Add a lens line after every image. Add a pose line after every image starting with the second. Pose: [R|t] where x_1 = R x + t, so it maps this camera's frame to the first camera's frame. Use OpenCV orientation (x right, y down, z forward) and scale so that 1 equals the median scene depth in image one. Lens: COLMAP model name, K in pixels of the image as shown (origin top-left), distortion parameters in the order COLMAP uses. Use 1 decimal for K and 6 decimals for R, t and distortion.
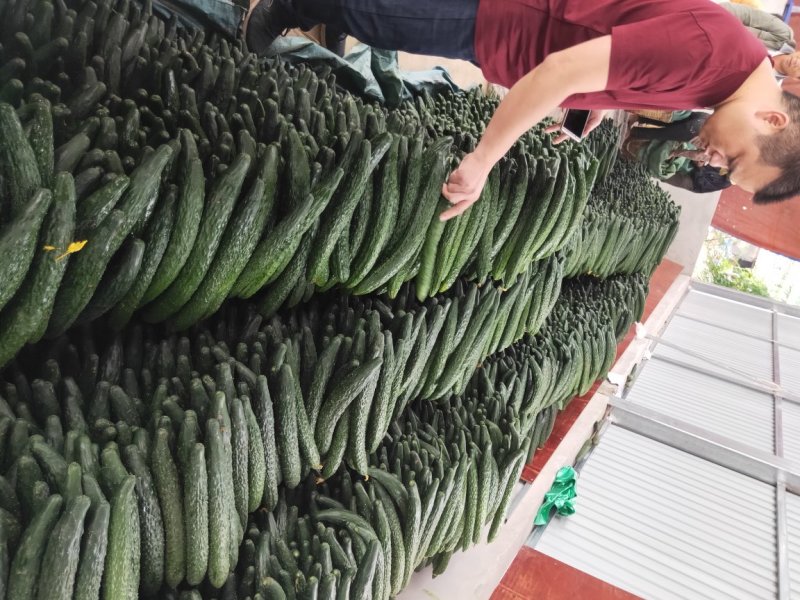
lens RADIAL K [[618.8, 0, 400.0], [0, 618.8, 300.0], [0, 0, 1]] dist [0.046645, -0.022746]
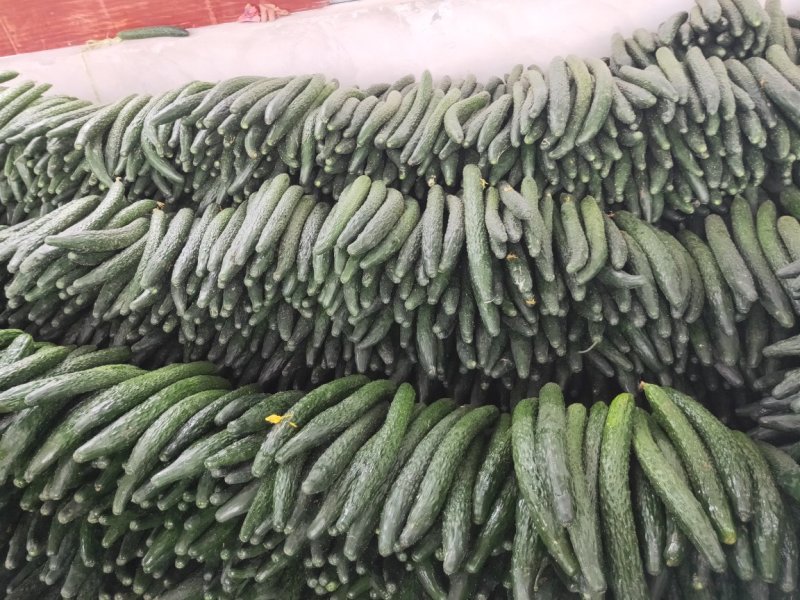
lens RADIAL K [[618.8, 0, 400.0], [0, 618.8, 300.0], [0, 0, 1]] dist [0.046645, -0.022746]
pose [[-0.669911, -0.576531, -0.467795, 0.003452], [0.337347, -0.797648, 0.499955, -0.281374], [-0.661375, 0.177116, 0.728844, -0.039418]]
